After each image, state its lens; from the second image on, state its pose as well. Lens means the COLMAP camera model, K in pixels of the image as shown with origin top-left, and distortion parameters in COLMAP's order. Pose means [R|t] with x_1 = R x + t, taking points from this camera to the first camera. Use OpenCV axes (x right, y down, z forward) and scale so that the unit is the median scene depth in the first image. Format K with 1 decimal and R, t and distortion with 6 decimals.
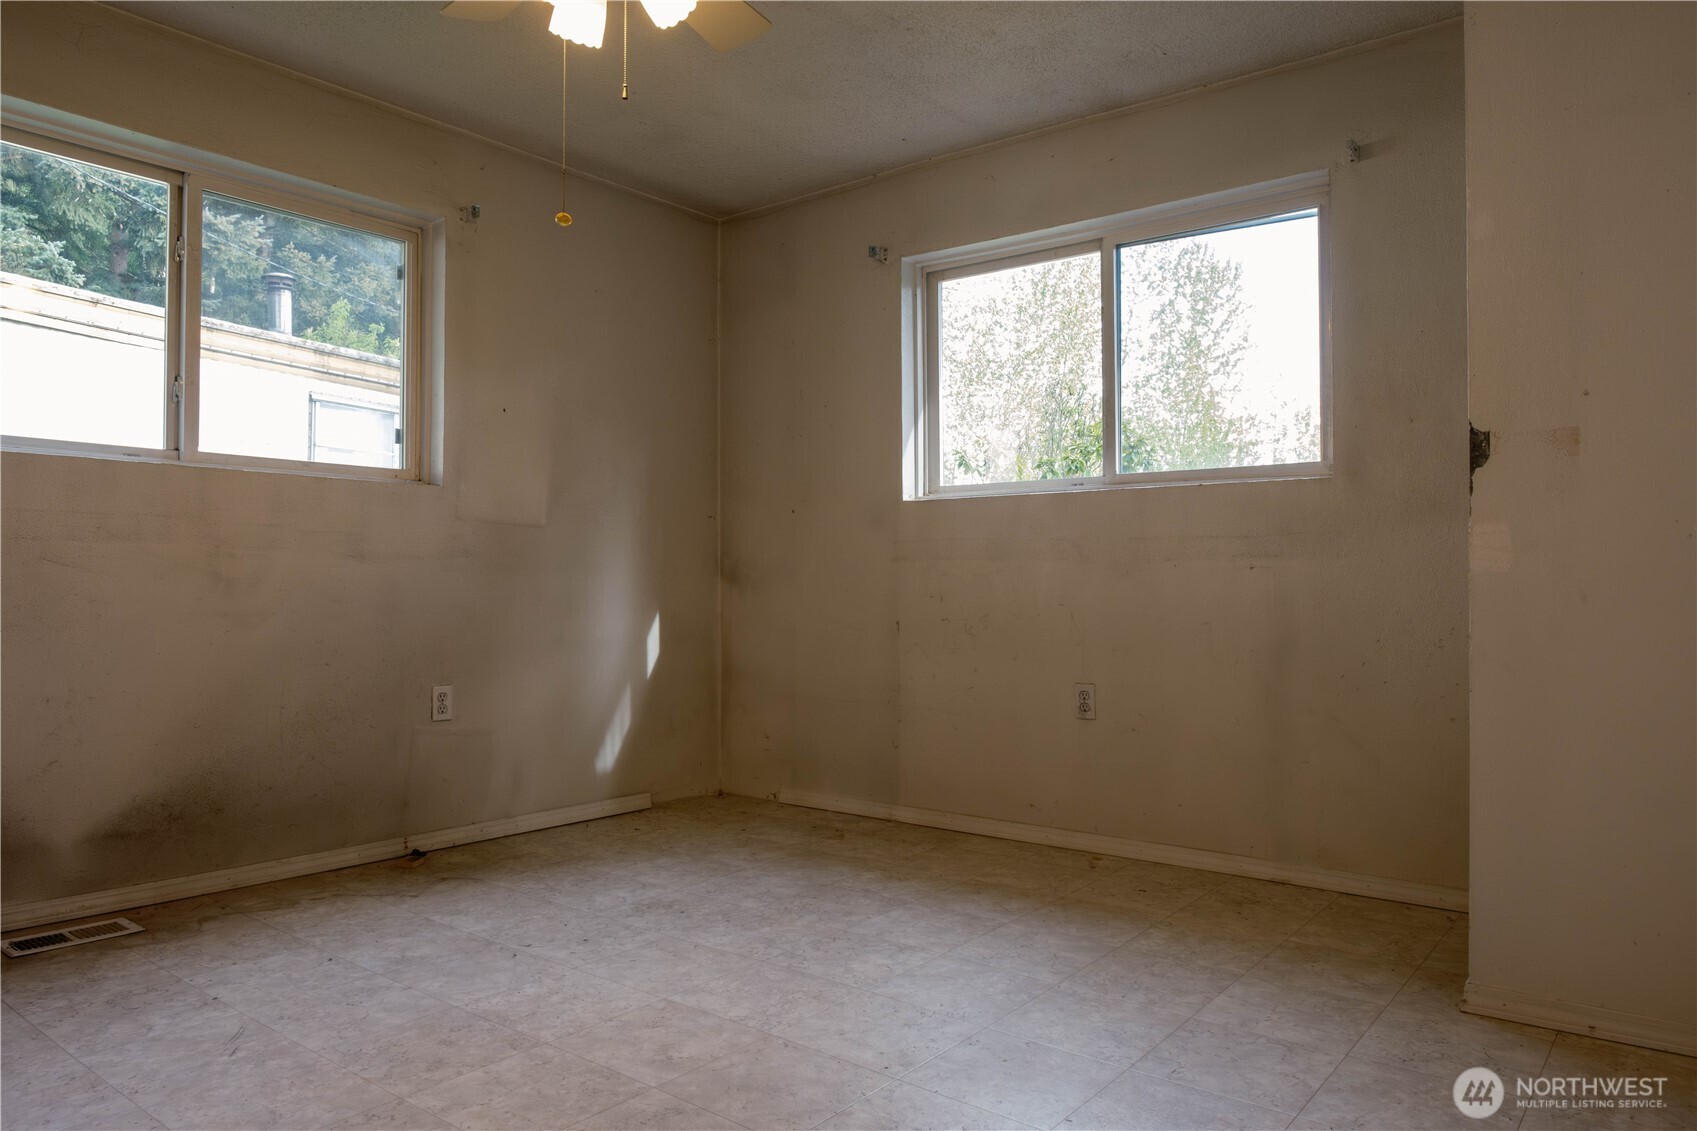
lens RADIAL K [[1142.5, 0, 852.5], [0, 1142.5, 575.3], [0, 0, 1]] dist [-0.013385, -0.002054]
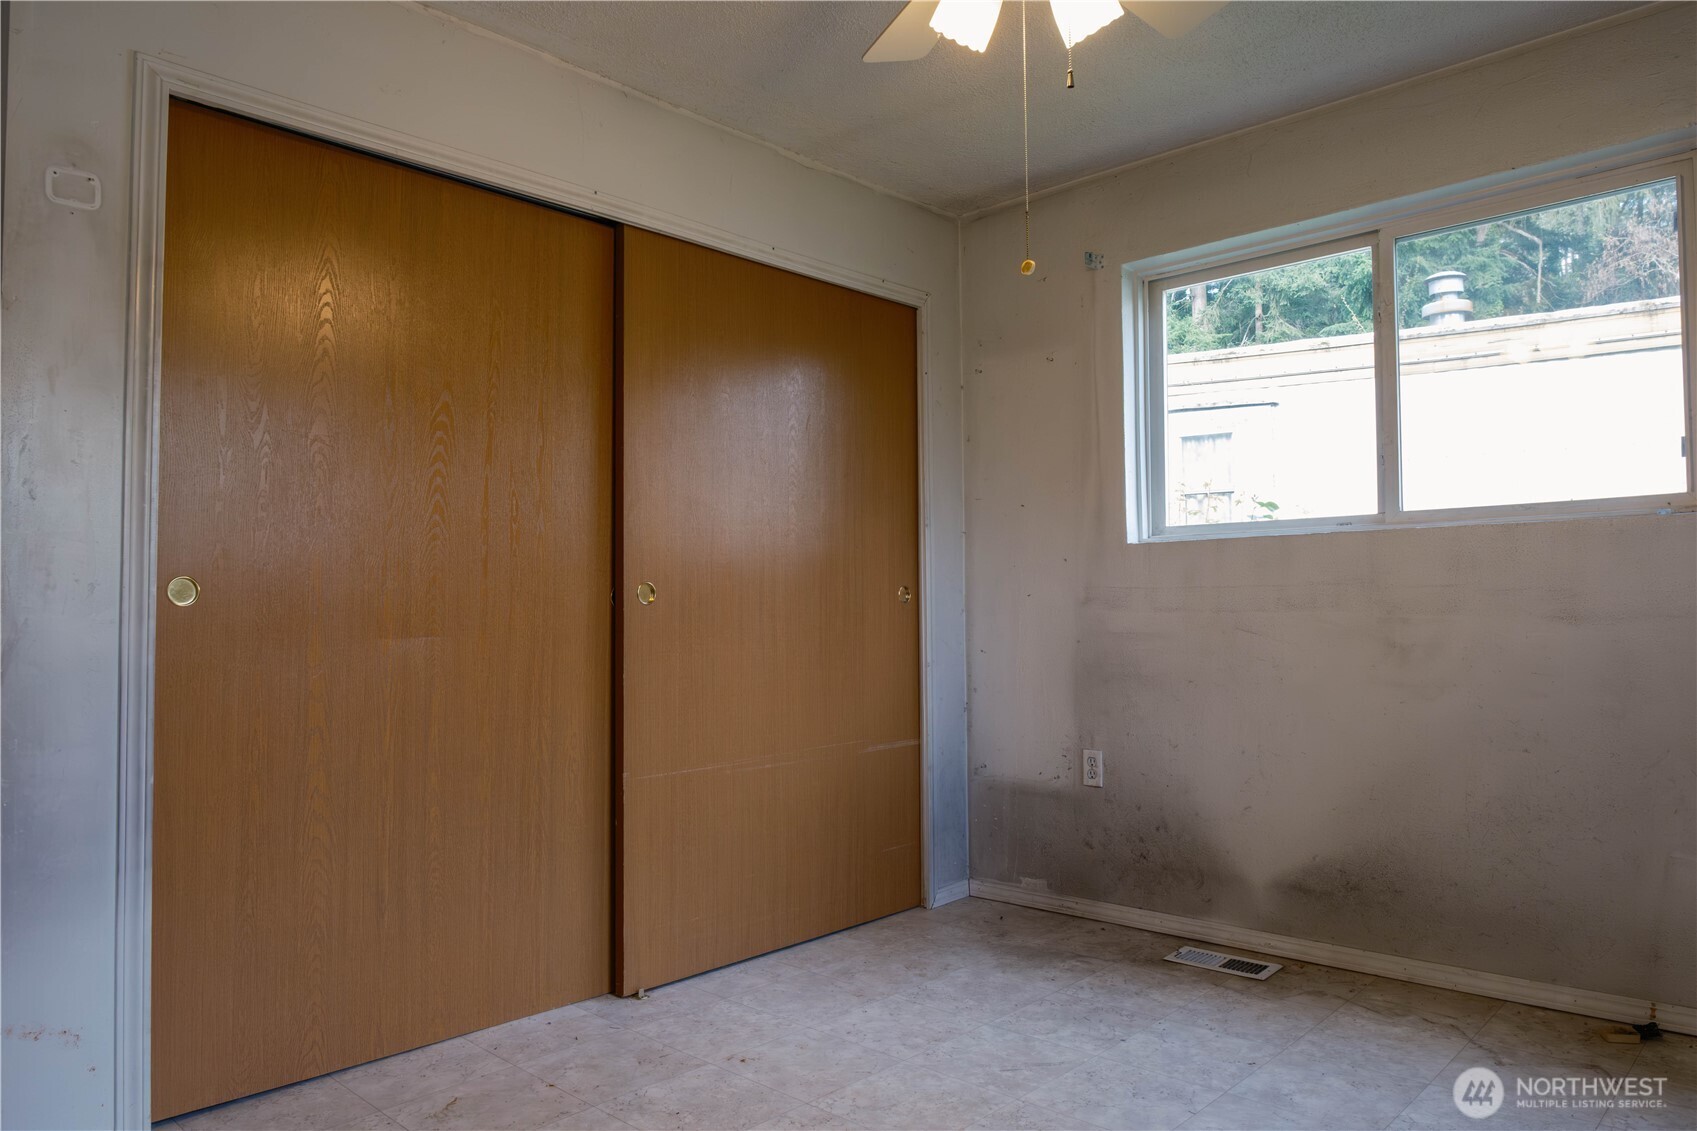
lens RADIAL K [[1142.5, 0, 852.5], [0, 1142.5, 575.3], [0, 0, 1]] dist [-0.013385, -0.002054]
pose [[-0.083233, -0.042774, -0.995612, 0.498168], [0.018226, 0.998846, -0.044437, -0.024723], [0.996363, -0.021845, -0.082358, 0.741755]]
